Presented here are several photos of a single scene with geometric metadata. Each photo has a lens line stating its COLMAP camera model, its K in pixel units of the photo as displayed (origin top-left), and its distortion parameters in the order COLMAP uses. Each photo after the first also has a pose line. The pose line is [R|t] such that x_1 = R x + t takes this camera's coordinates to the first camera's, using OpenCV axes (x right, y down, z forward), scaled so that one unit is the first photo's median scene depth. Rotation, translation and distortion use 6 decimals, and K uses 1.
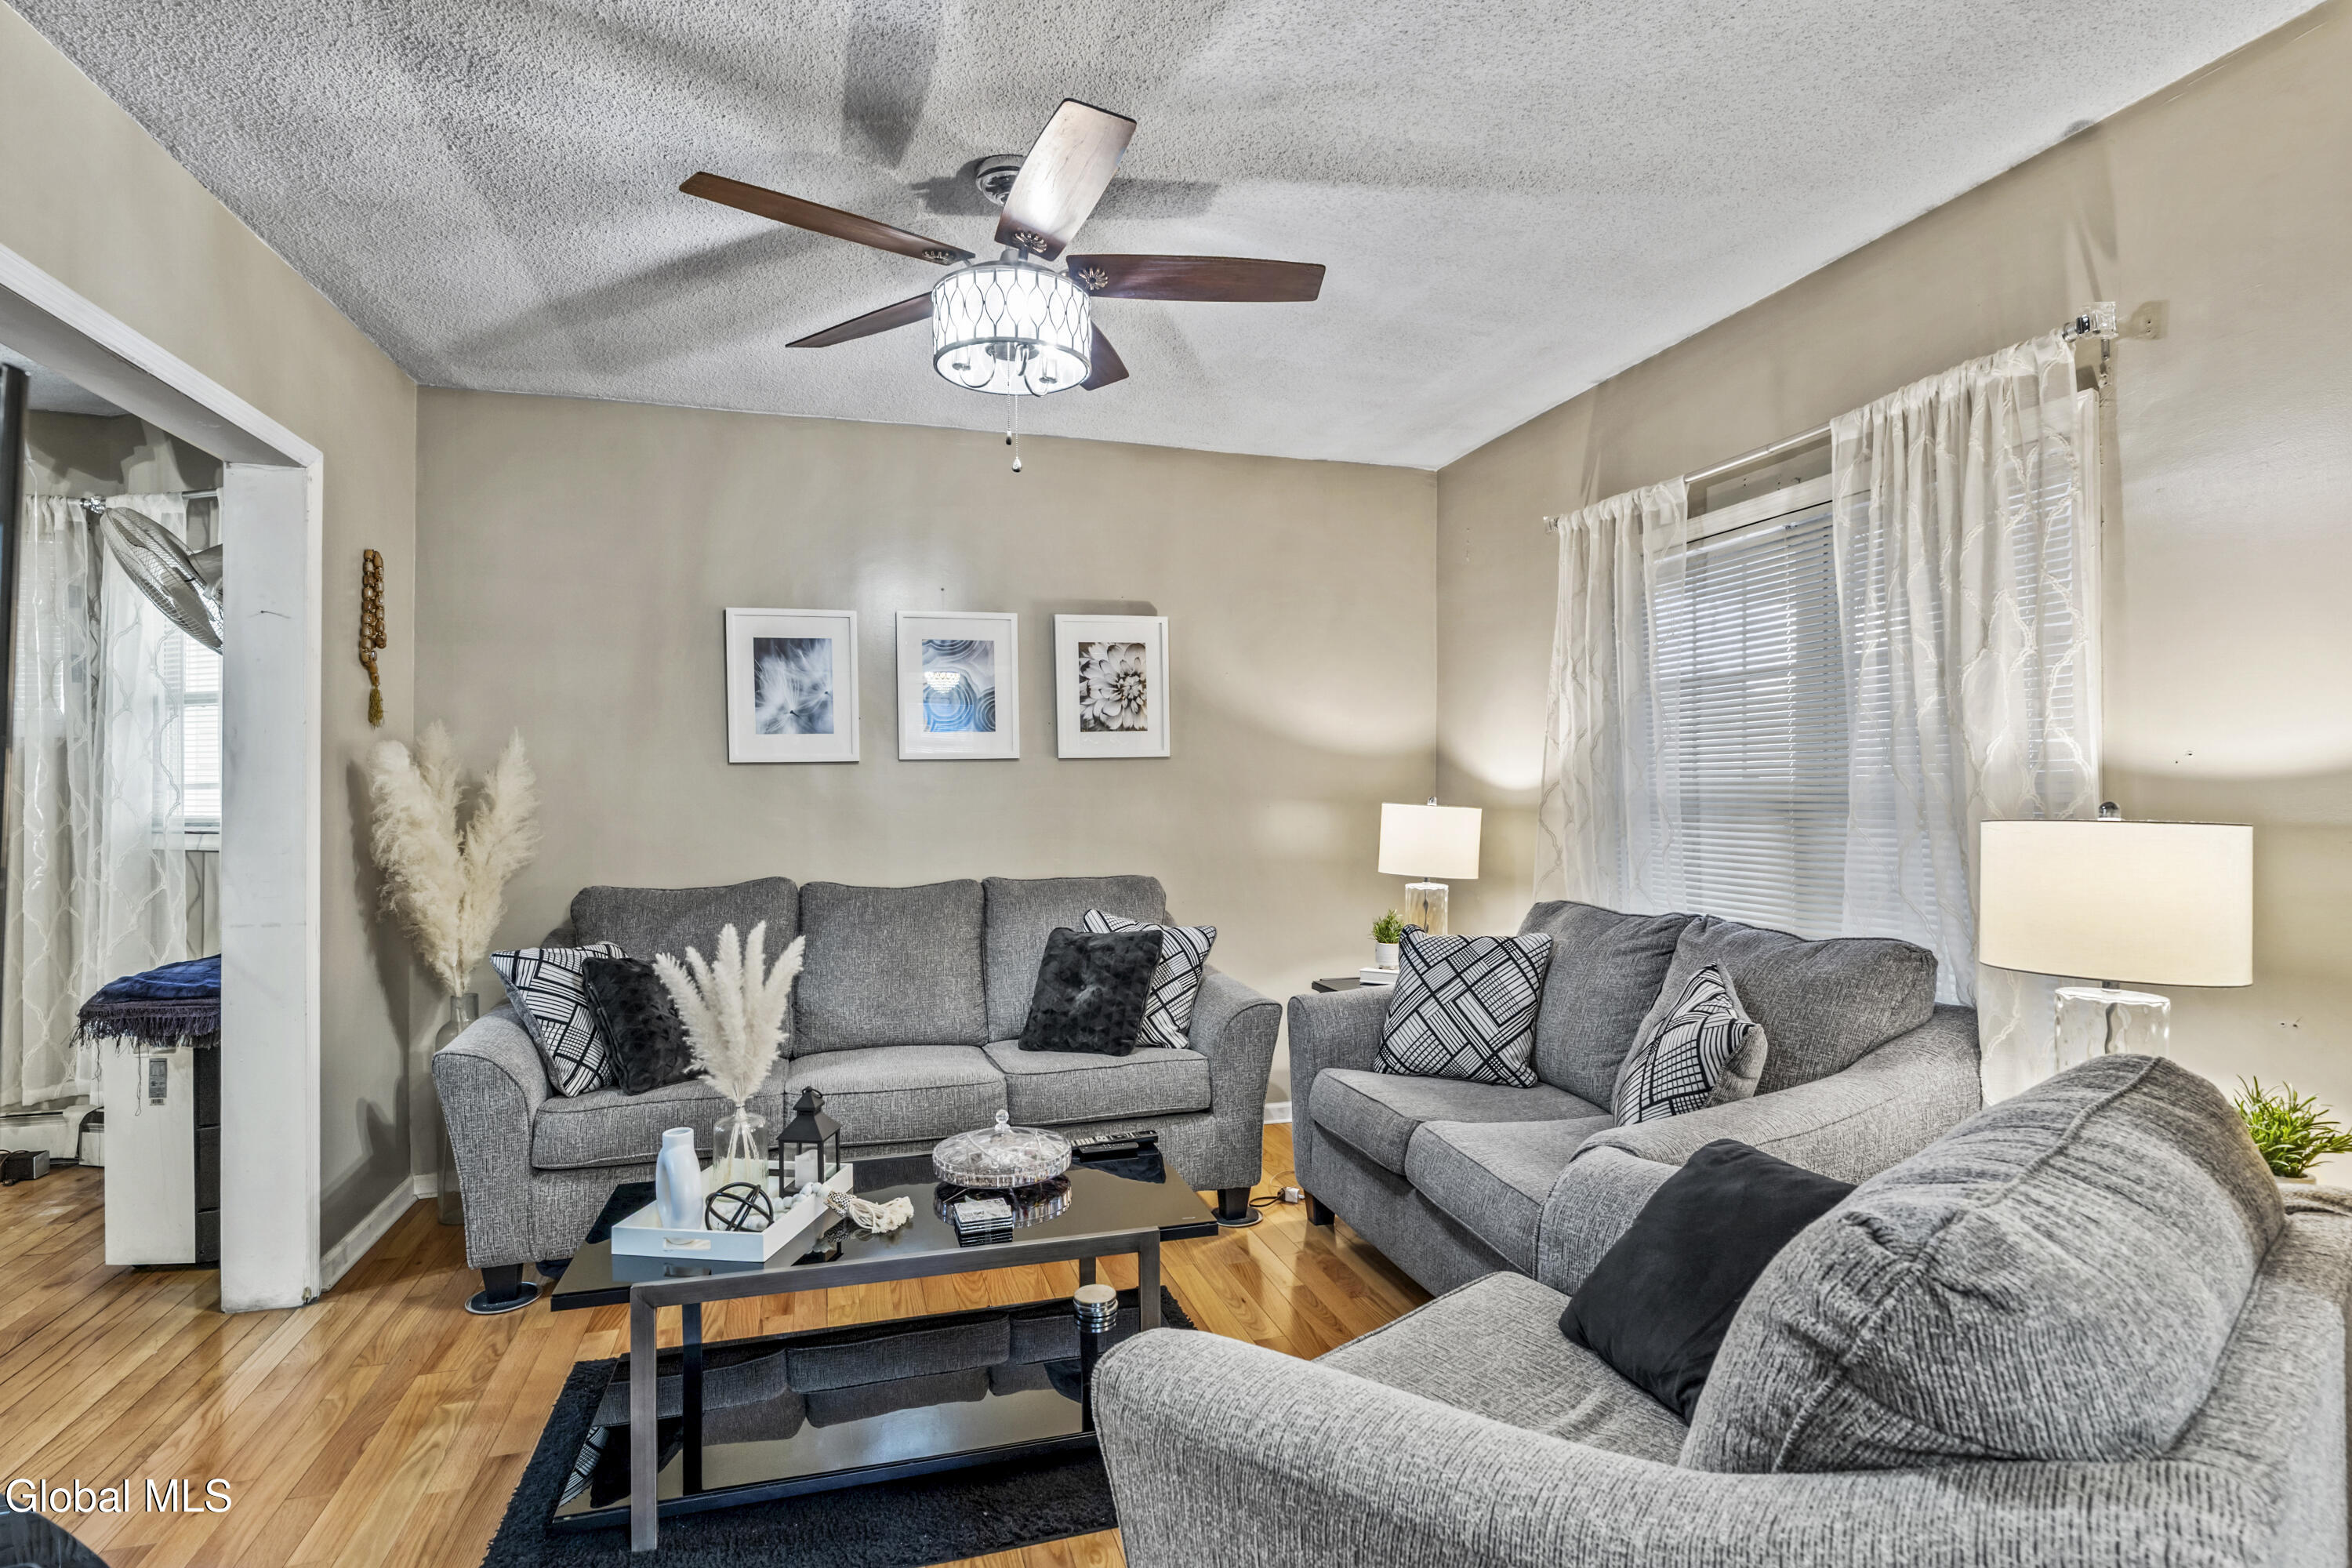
lens RADIAL K [[1183.0, 0, 1176.0], [0, 1183.0, 784.0], [0, 0, 1]] dist [-0.000277, -0.000171]
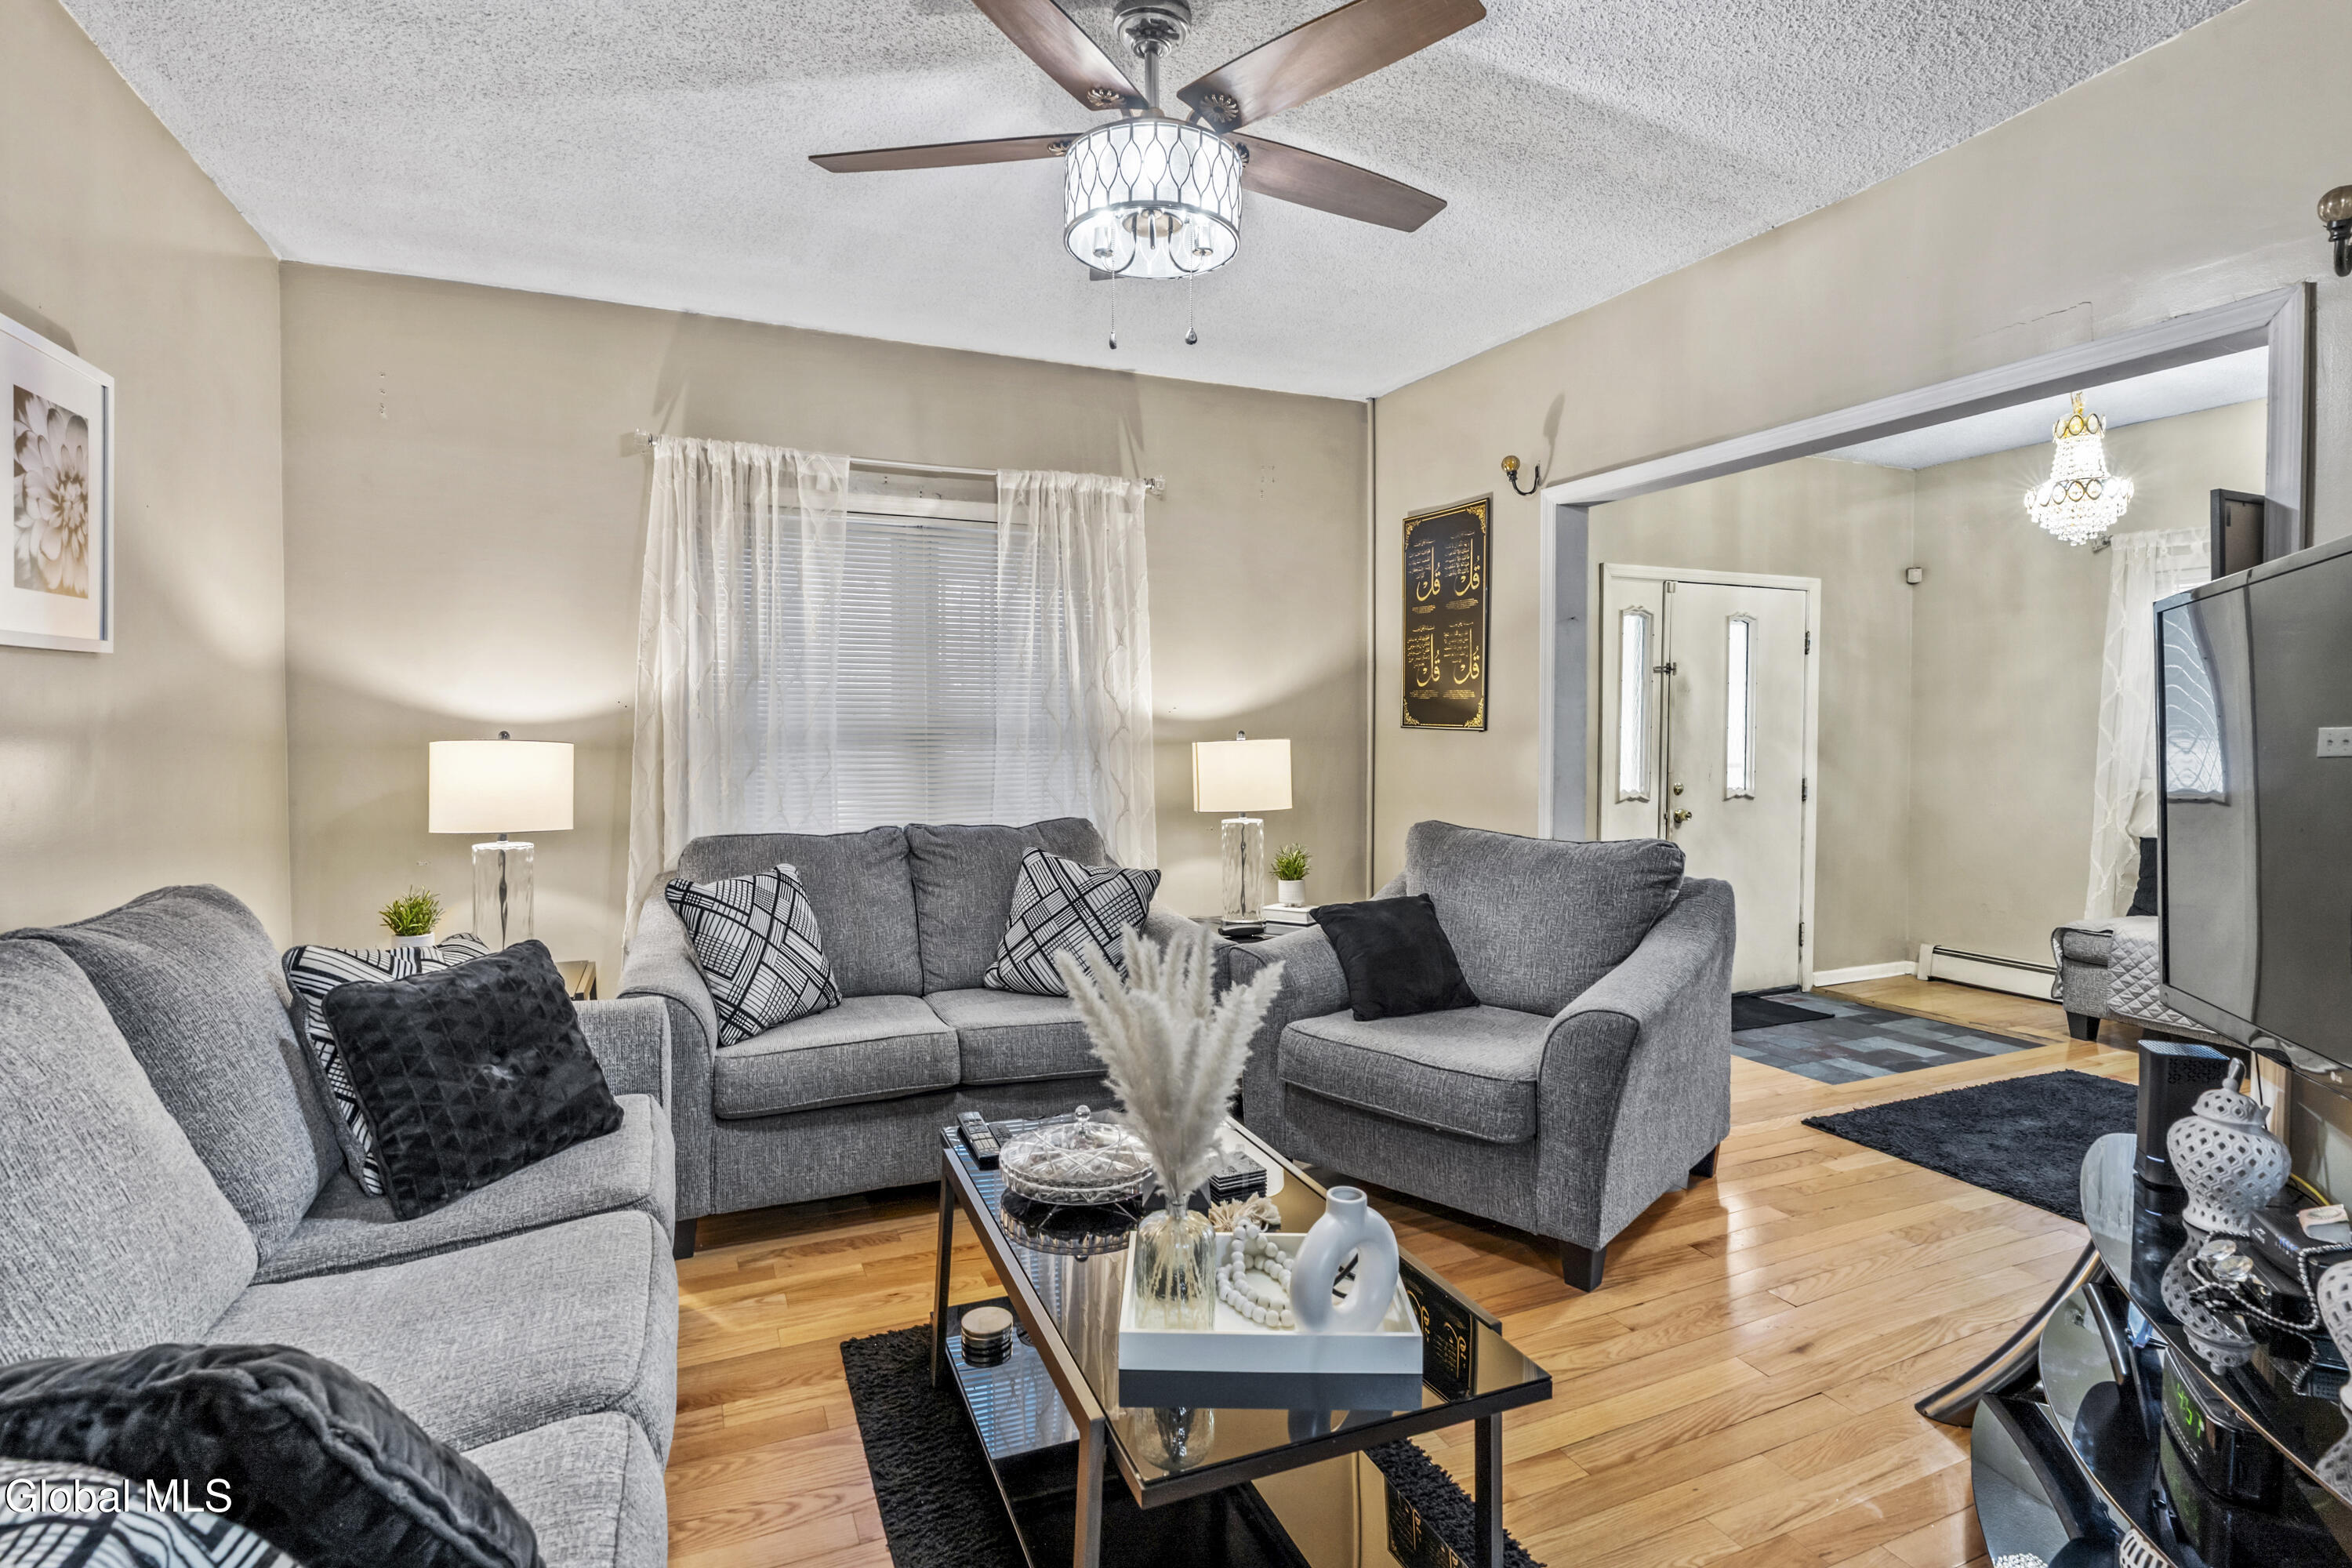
lens RADIAL K [[1114.6, 0, 1173.3], [0, 1114.6, 726.7], [0, 0, 1]] dist [-0.000337, 0.000082]
pose [[-0.107877, -0.001224, 0.994164, -0.690525], [-0.011338, 0.999936, 0.000000, 0.004446], [-0.994100, -0.011272, -0.107884, 0.773820]]
